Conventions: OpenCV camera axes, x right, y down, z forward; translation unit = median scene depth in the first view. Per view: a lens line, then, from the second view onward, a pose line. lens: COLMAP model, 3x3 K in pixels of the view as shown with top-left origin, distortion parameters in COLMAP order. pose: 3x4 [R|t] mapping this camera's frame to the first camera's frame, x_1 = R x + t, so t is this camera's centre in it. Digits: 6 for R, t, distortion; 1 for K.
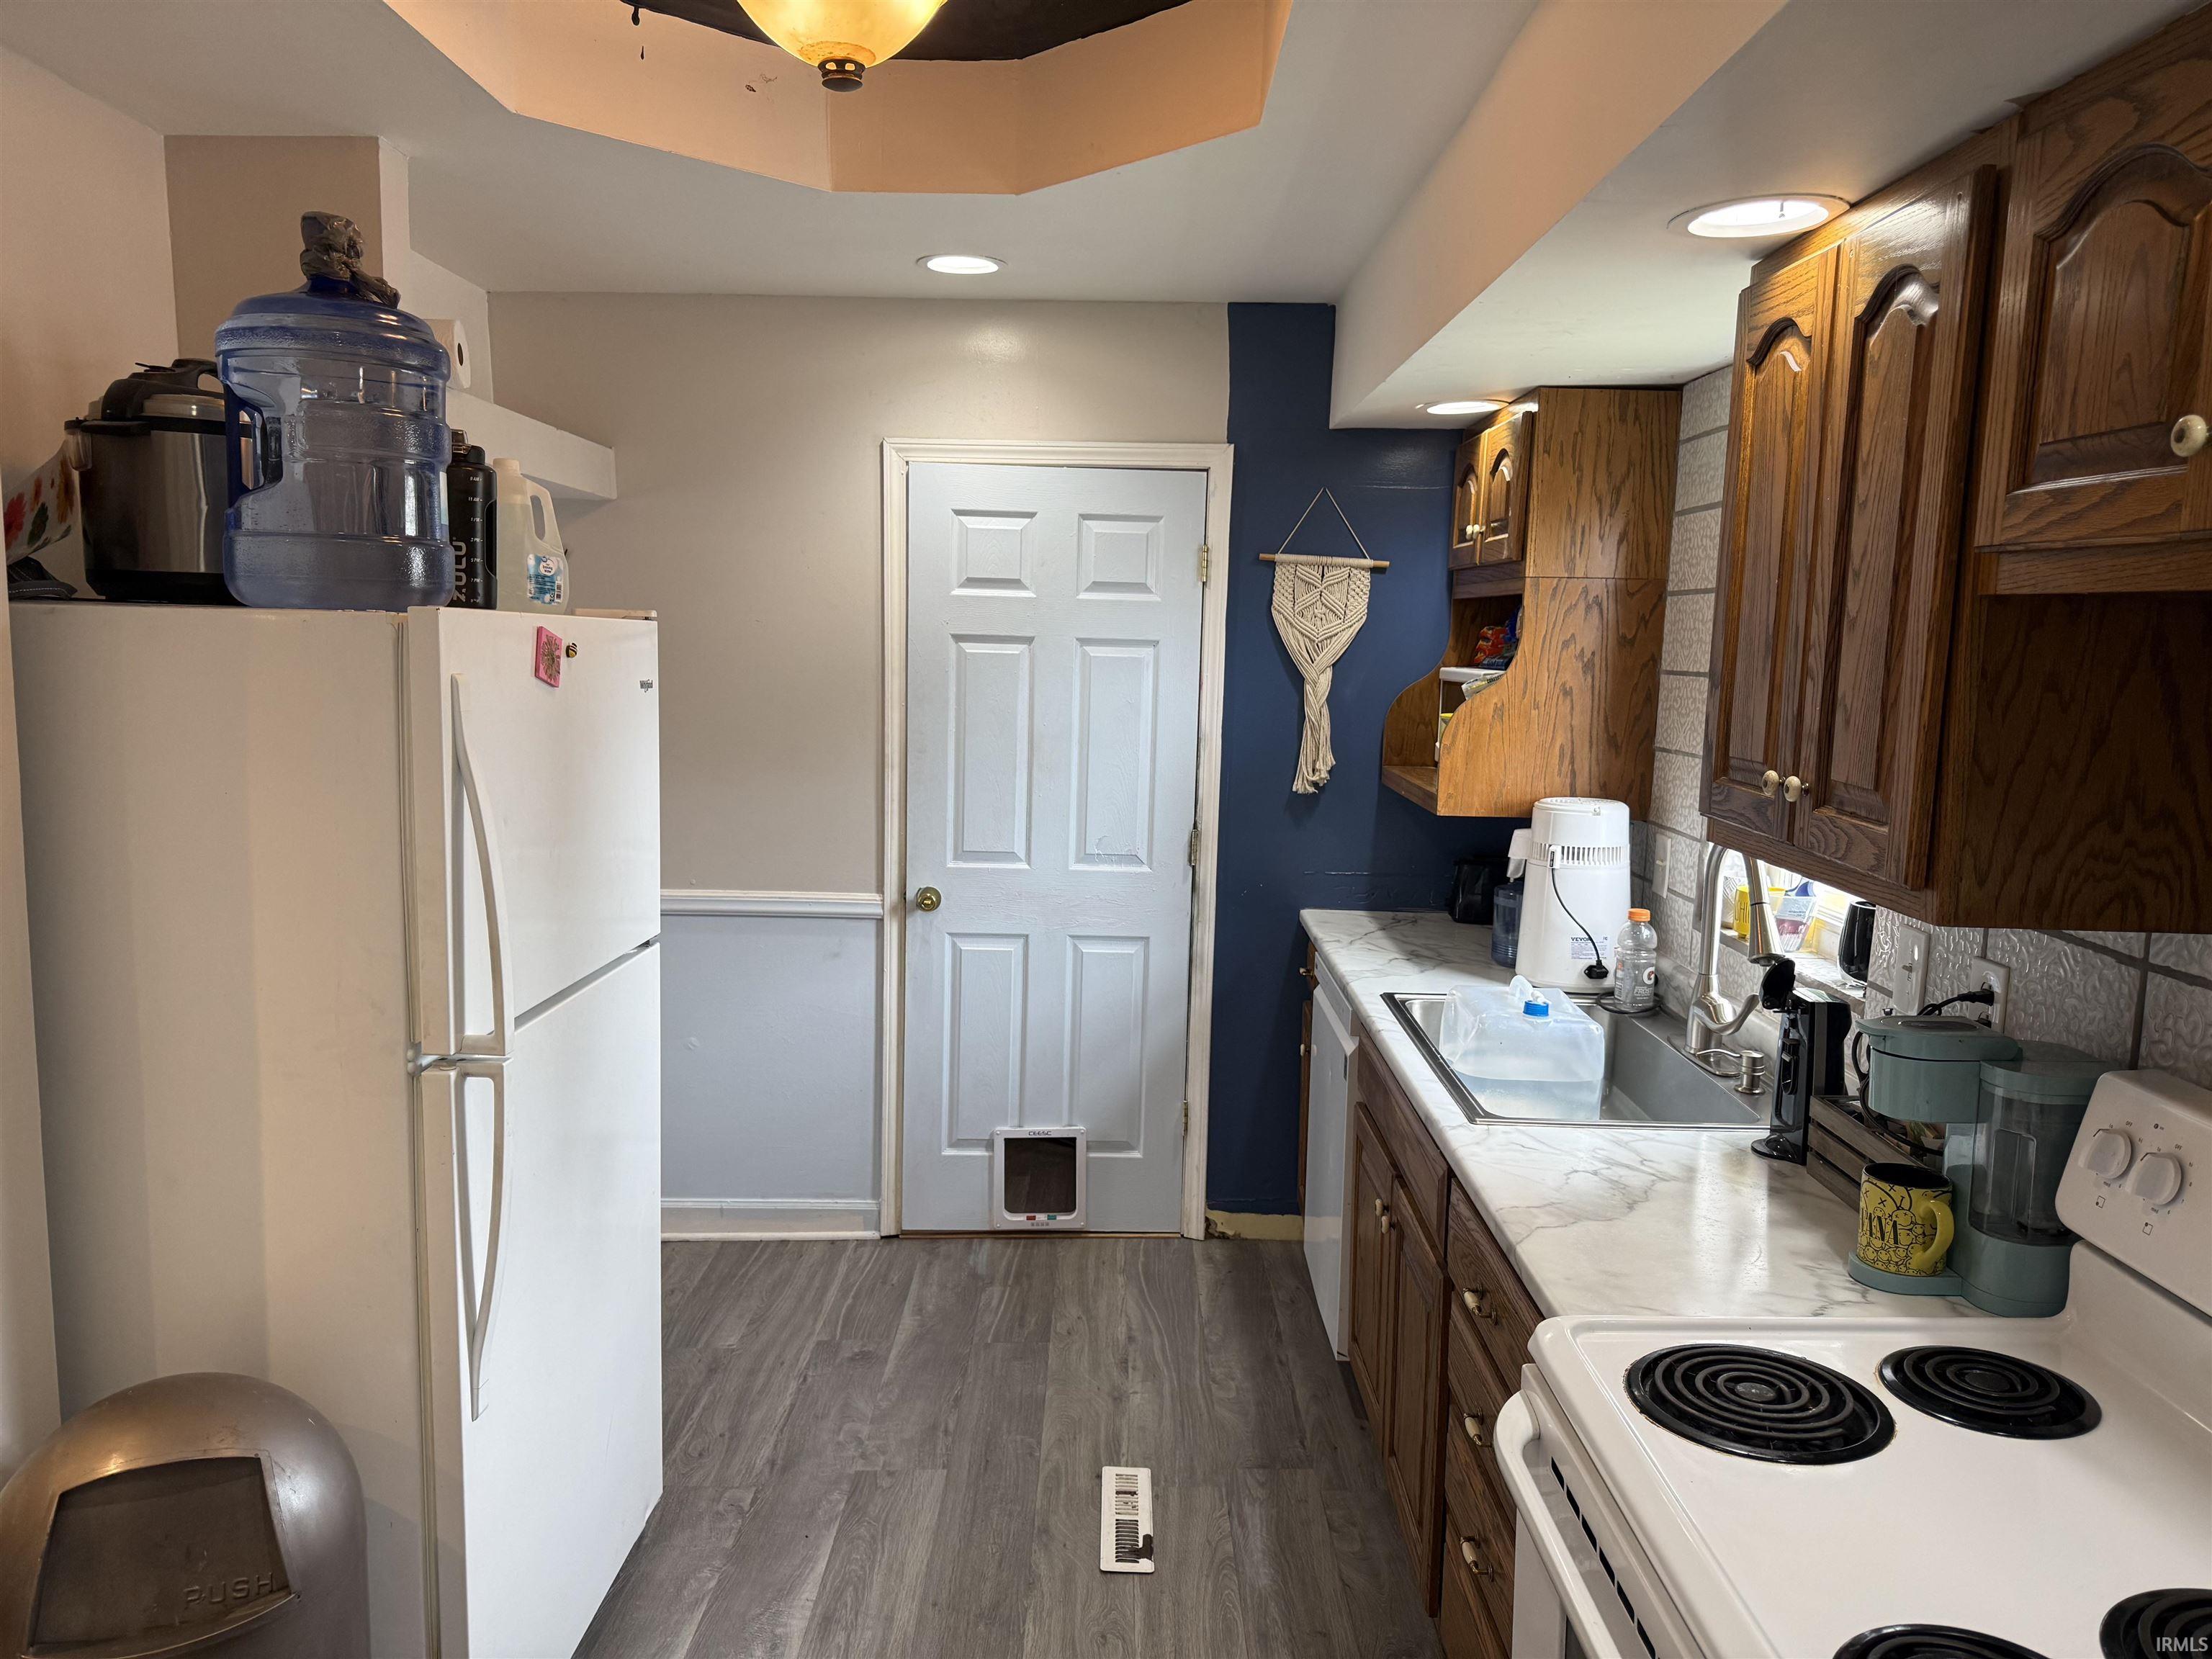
lens RADIAL K [[1576.7, 0, 1111.1], [0, 1576.7, 842.7], [0, 0, 1]] dist [0.000815, -0.002169]
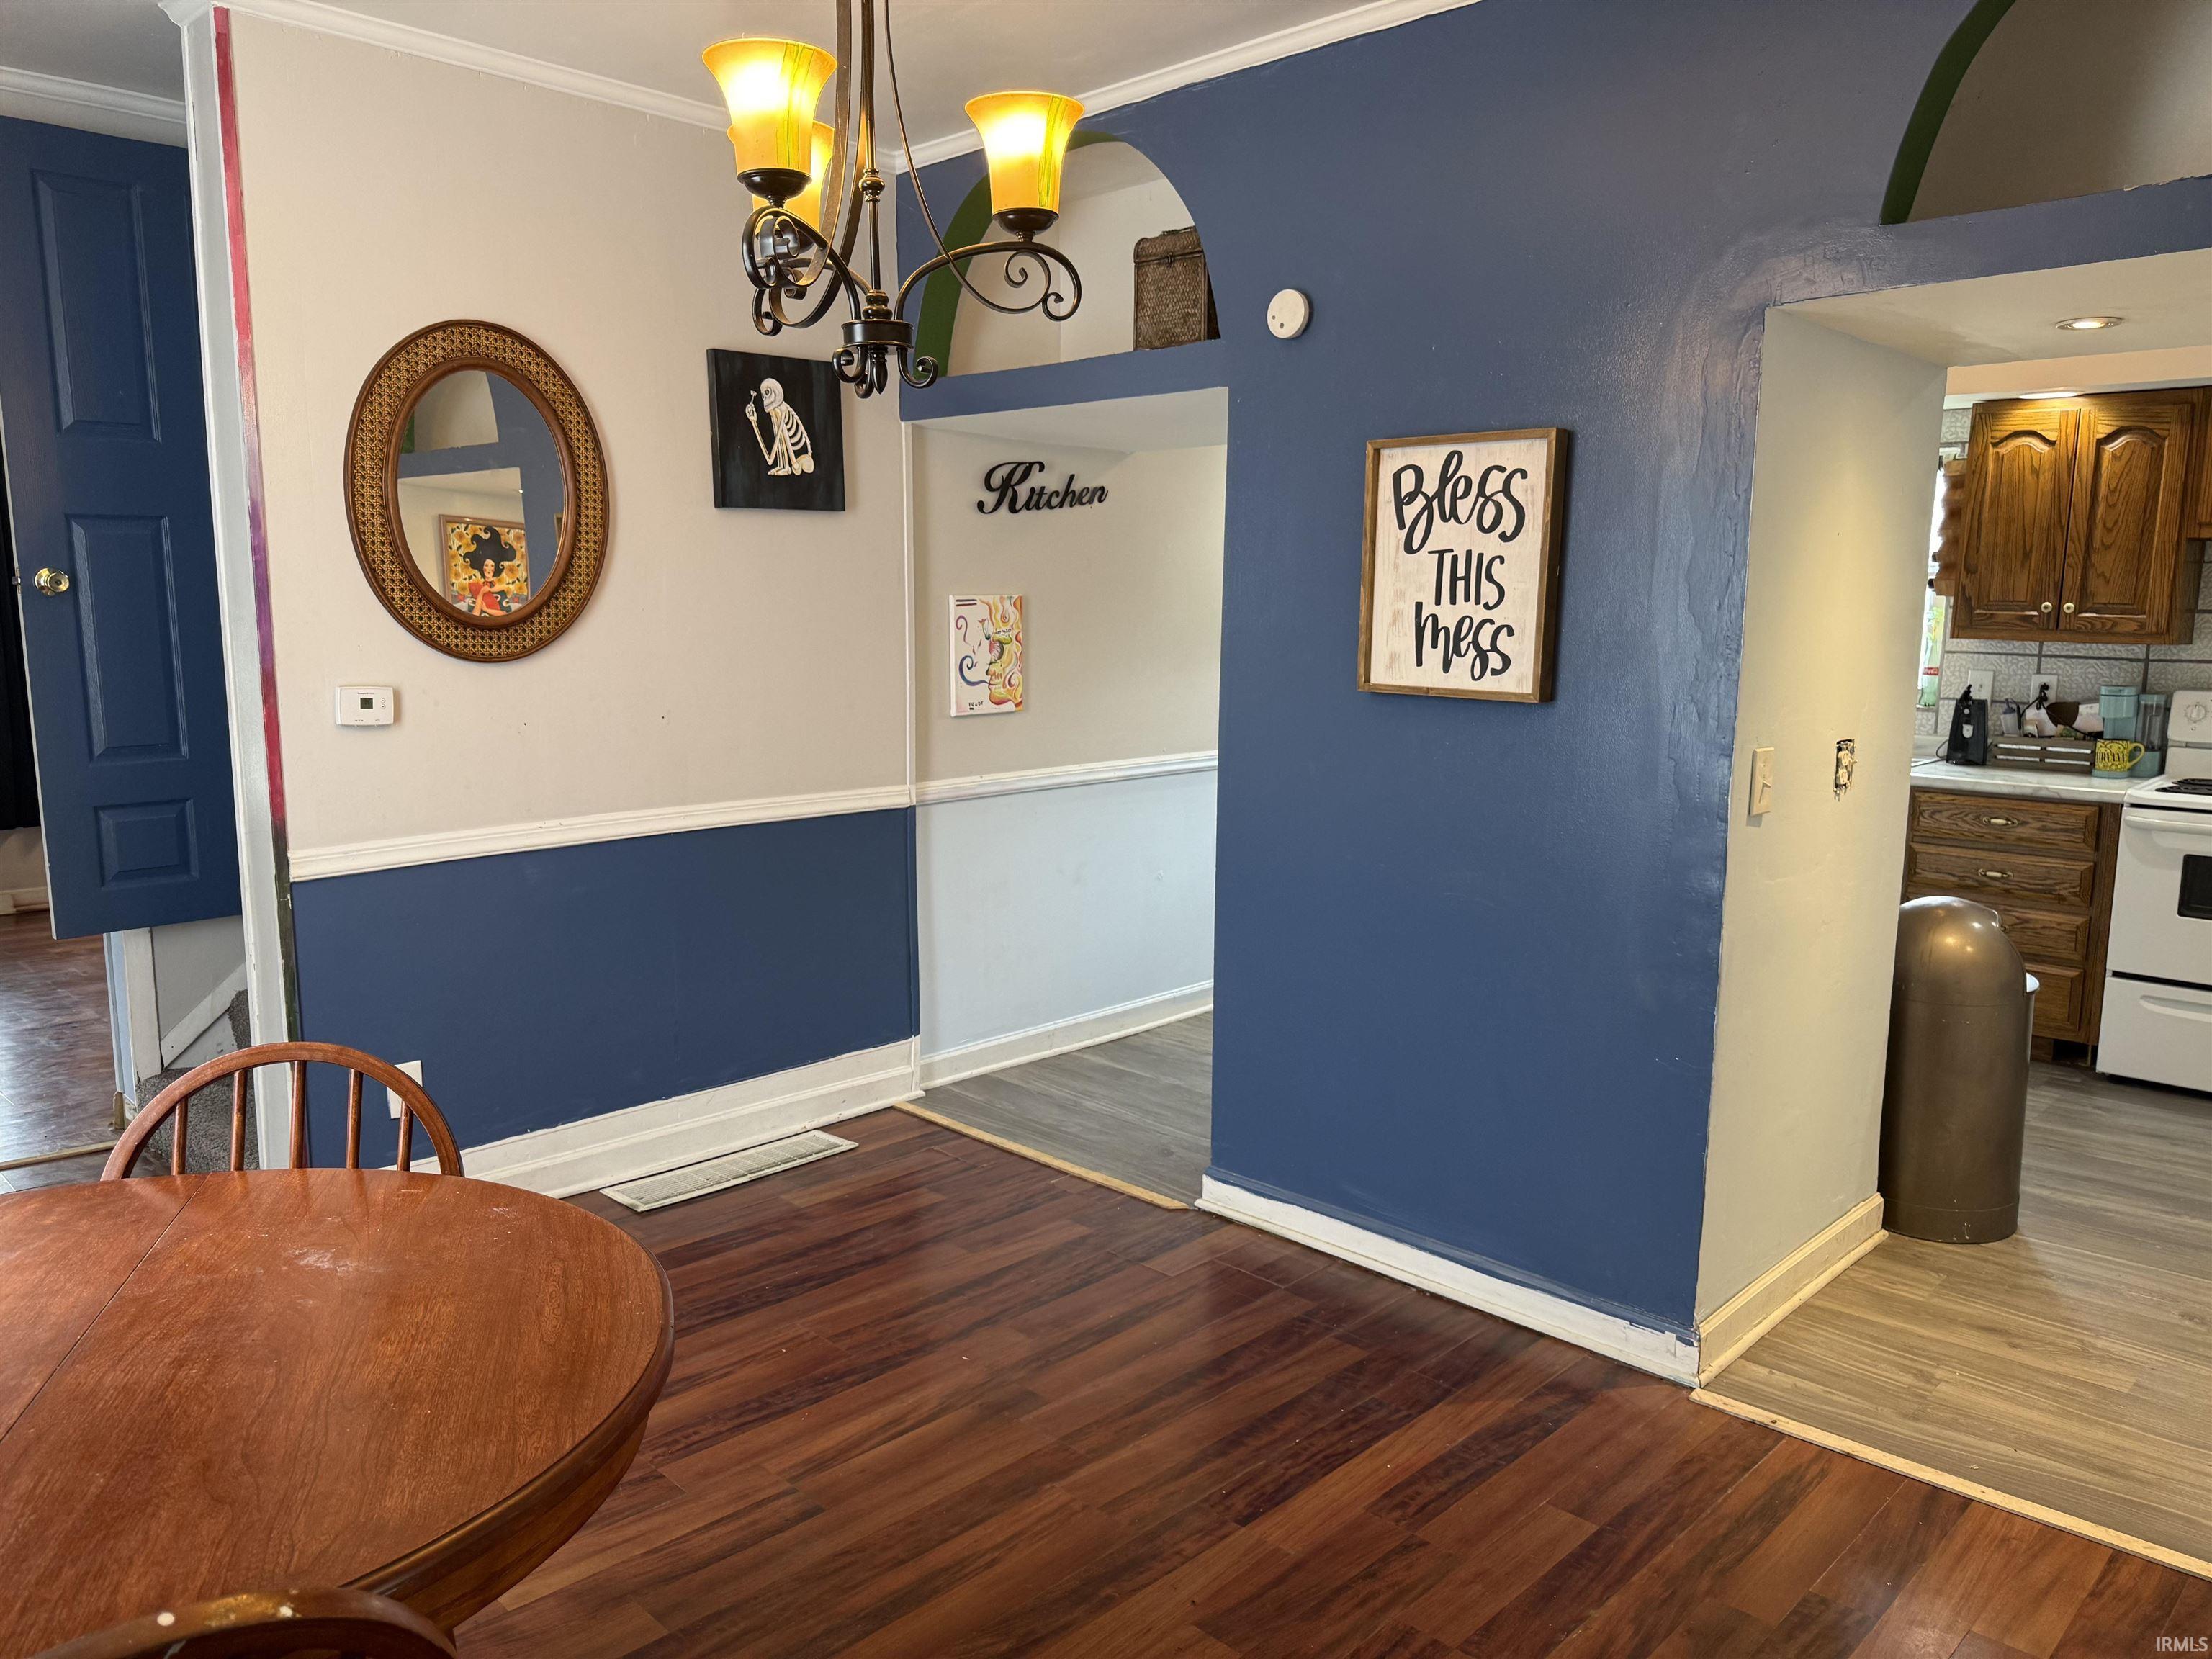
lens RADIAL K [[1538.4, 0, 1098.7], [0, 1538.4, 834.6], [0, 0, 1]] dist [0.082473, -0.101834]
pose [[0.693629, -0.125573, 0.709303, -2.202219], [0.102629, 0.991870, 0.075237, -0.017668], [-0.712984, 0.020609, 0.700877, 0.250228]]
